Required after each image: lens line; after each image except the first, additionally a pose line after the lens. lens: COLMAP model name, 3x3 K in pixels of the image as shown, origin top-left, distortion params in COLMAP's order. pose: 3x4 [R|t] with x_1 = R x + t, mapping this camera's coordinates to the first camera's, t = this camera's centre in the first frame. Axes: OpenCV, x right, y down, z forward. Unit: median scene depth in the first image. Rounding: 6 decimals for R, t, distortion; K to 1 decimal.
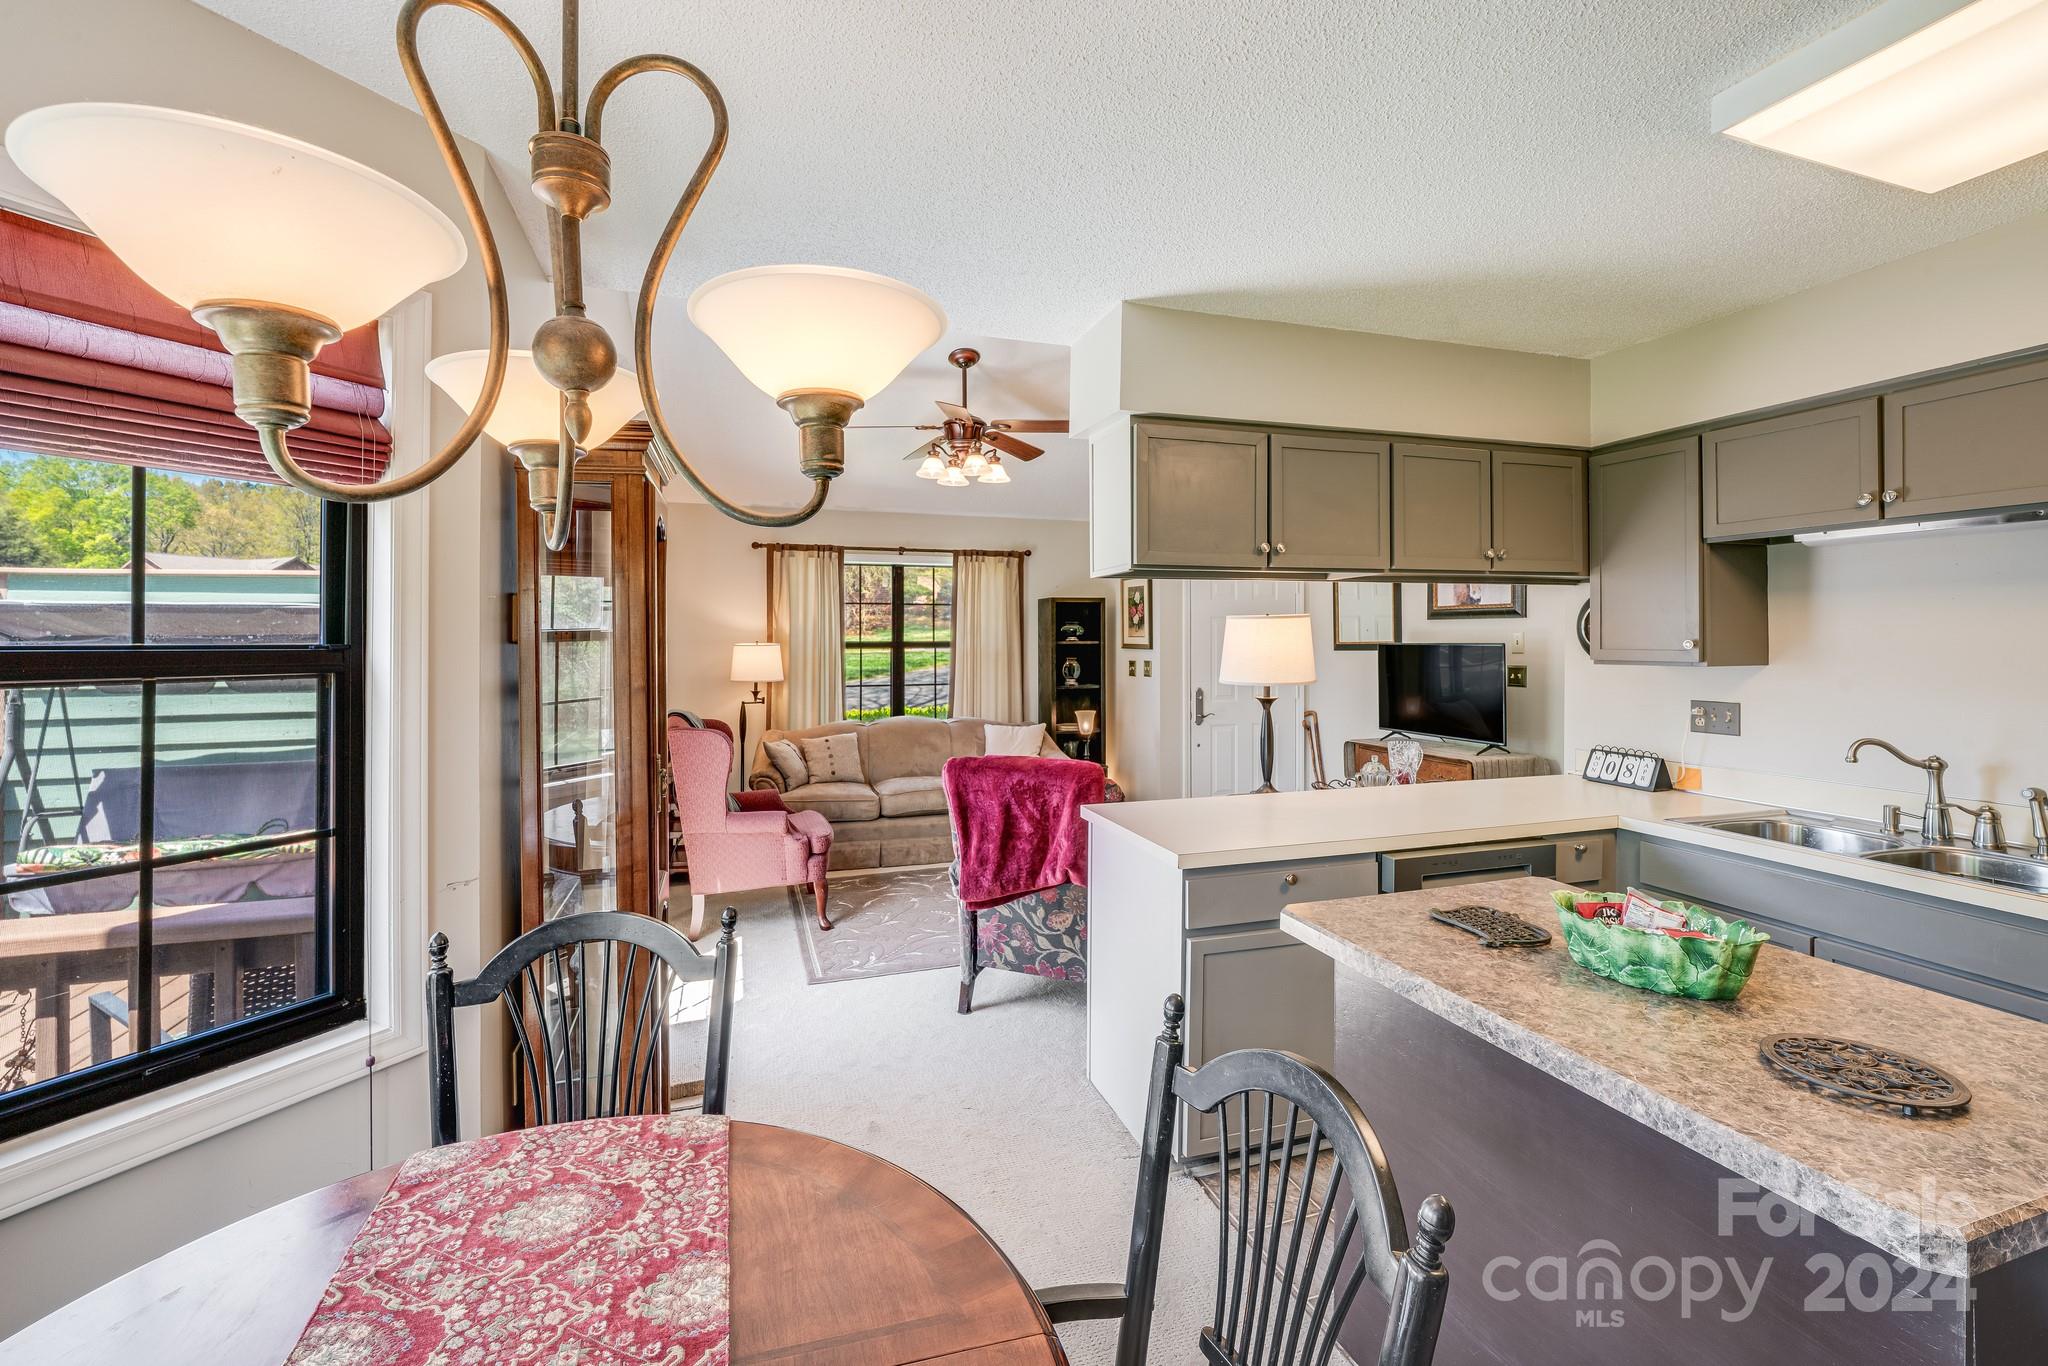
lens RADIAL K [[847.6, 0, 1030.3], [0, 847.6, 675.8], [0, 0, 1]] dist [0.002046, 0.000163]
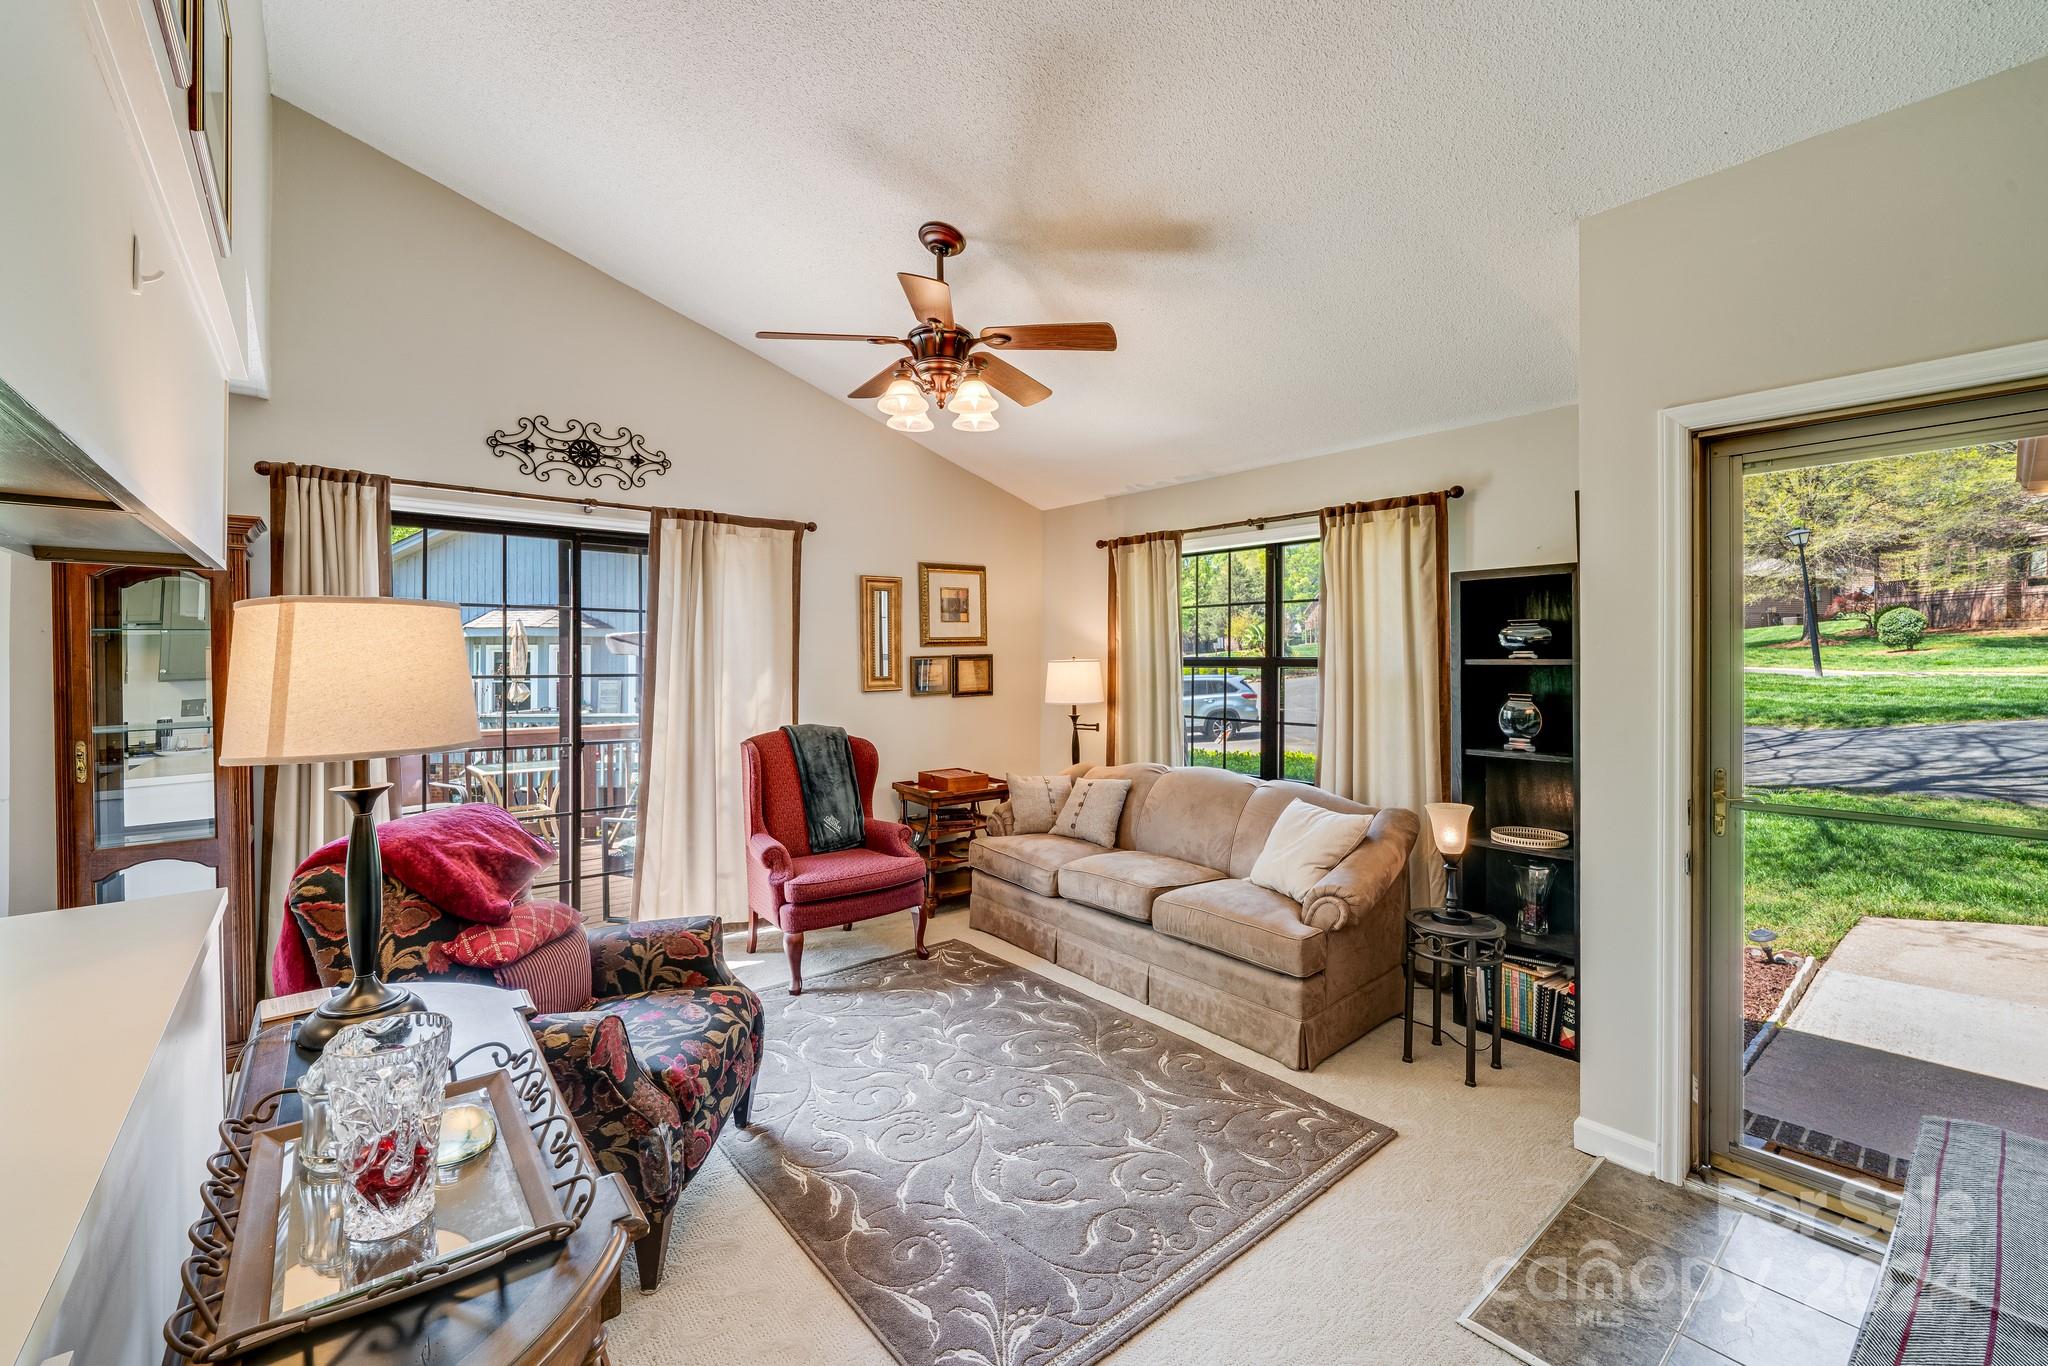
lens RADIAL K [[841.6, 0, 1019.3], [0, 841.6, 681.2], [0, 0, 1]] dist [-0.008904, 0.000025]
pose [[0.367438, 0.030613, -0.929544, 0.439191], [-0.040824, 0.999026, 0.016764, -0.027632], [0.929152, 0.031788, 0.368329, 0.627882]]
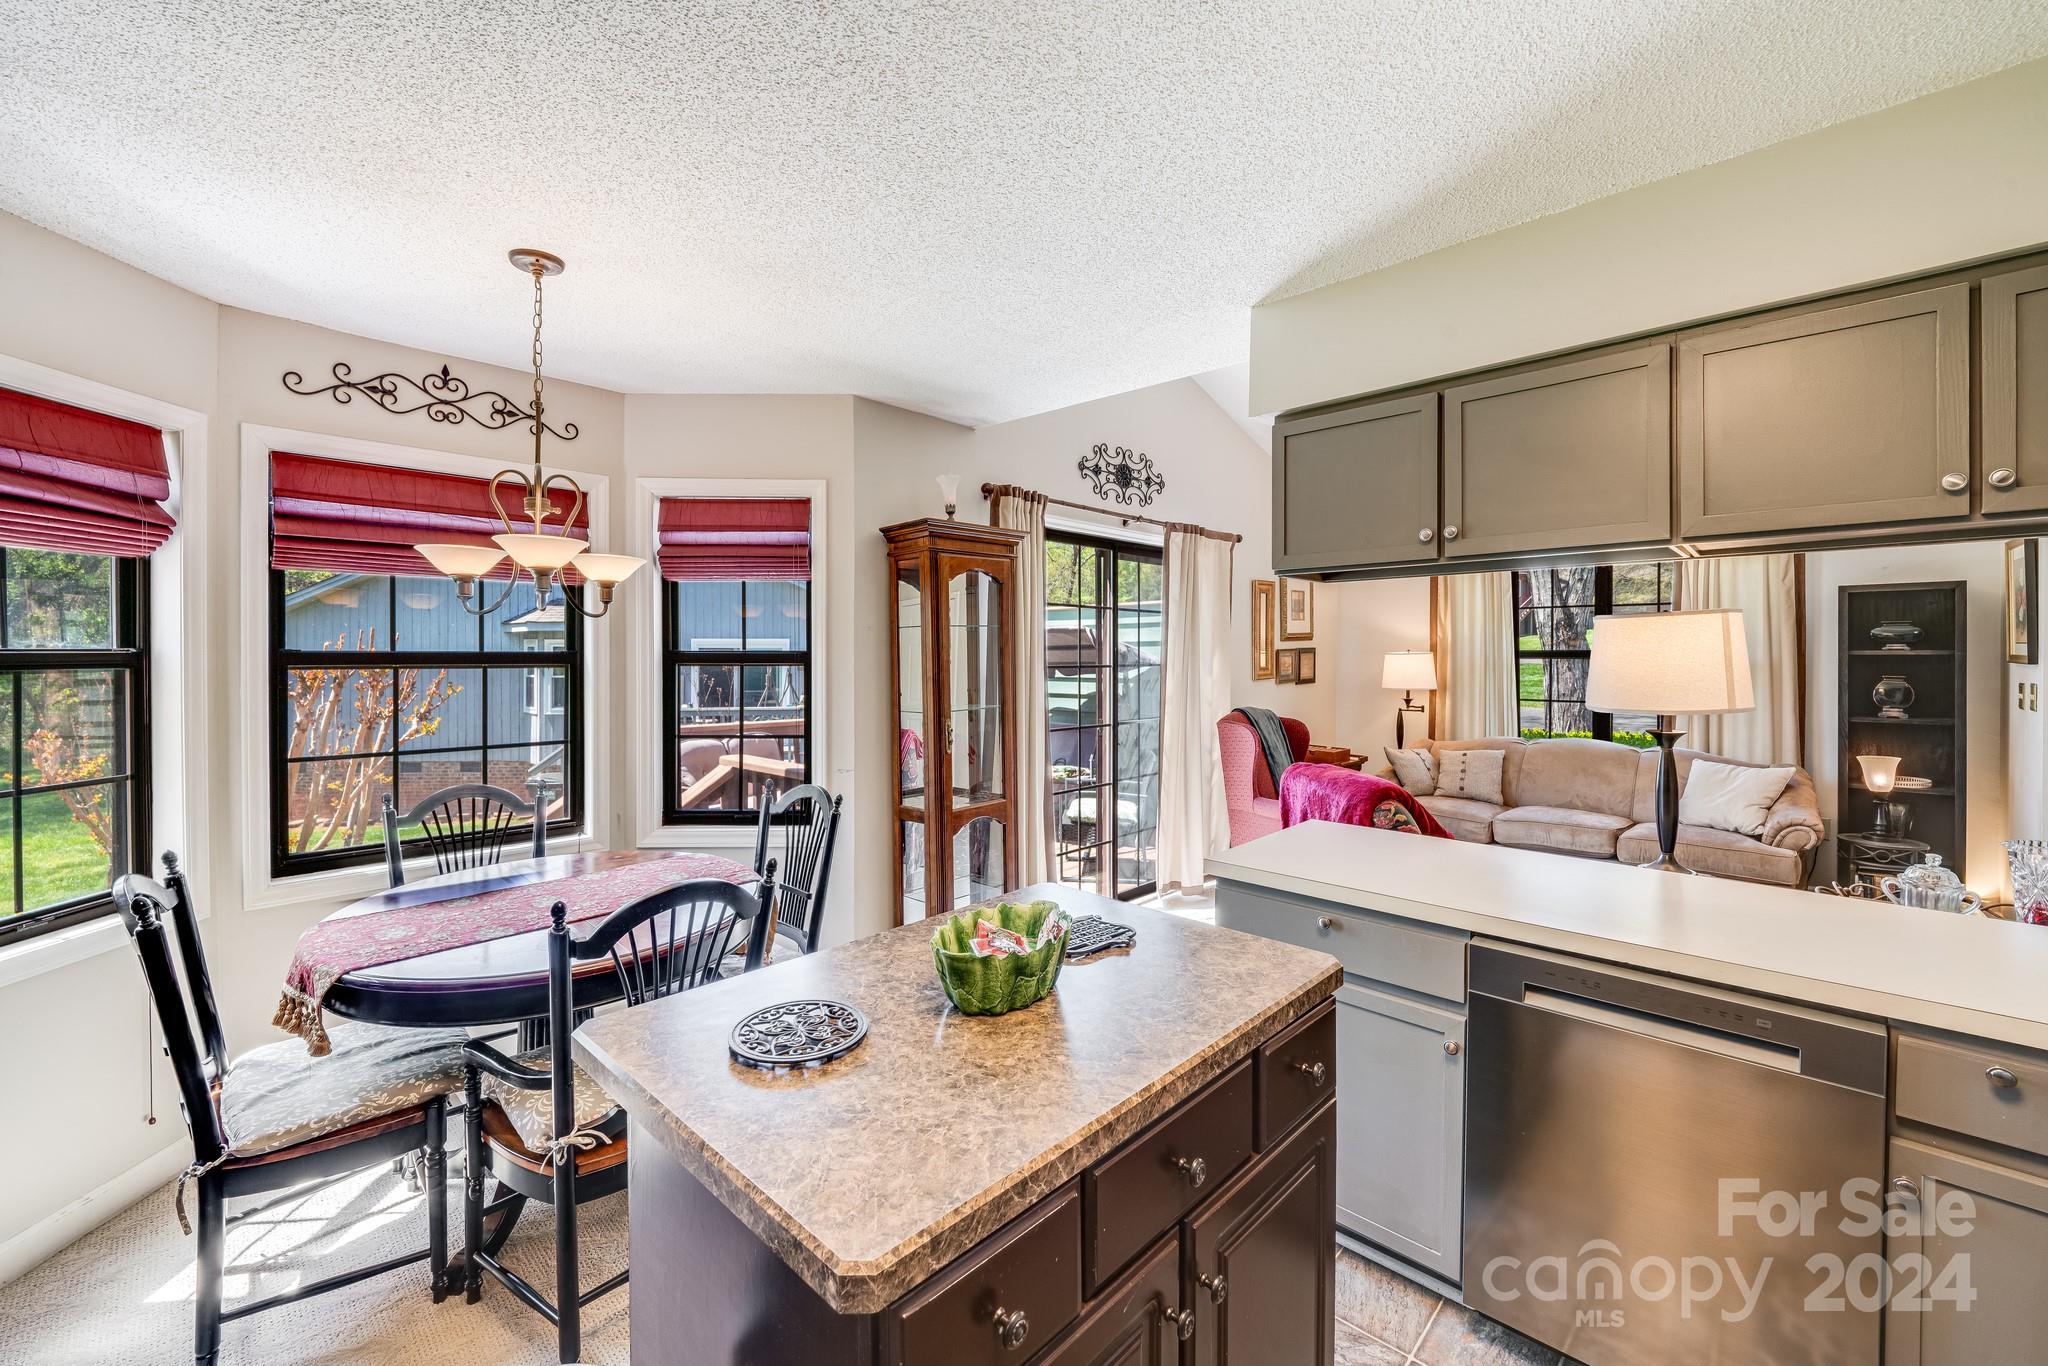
lens RADIAL K [[847.6, 0, 1030.3], [0, 847.6, 675.8], [0, 0, 1]] dist [0.002046, 0.000163]
pose [[0.480493, 0.028662, -0.876530, 0.342977], [-0.036748, 0.999246, 0.012530, -0.005147], [0.876228, 0.026190, 0.481184, 0.114729]]
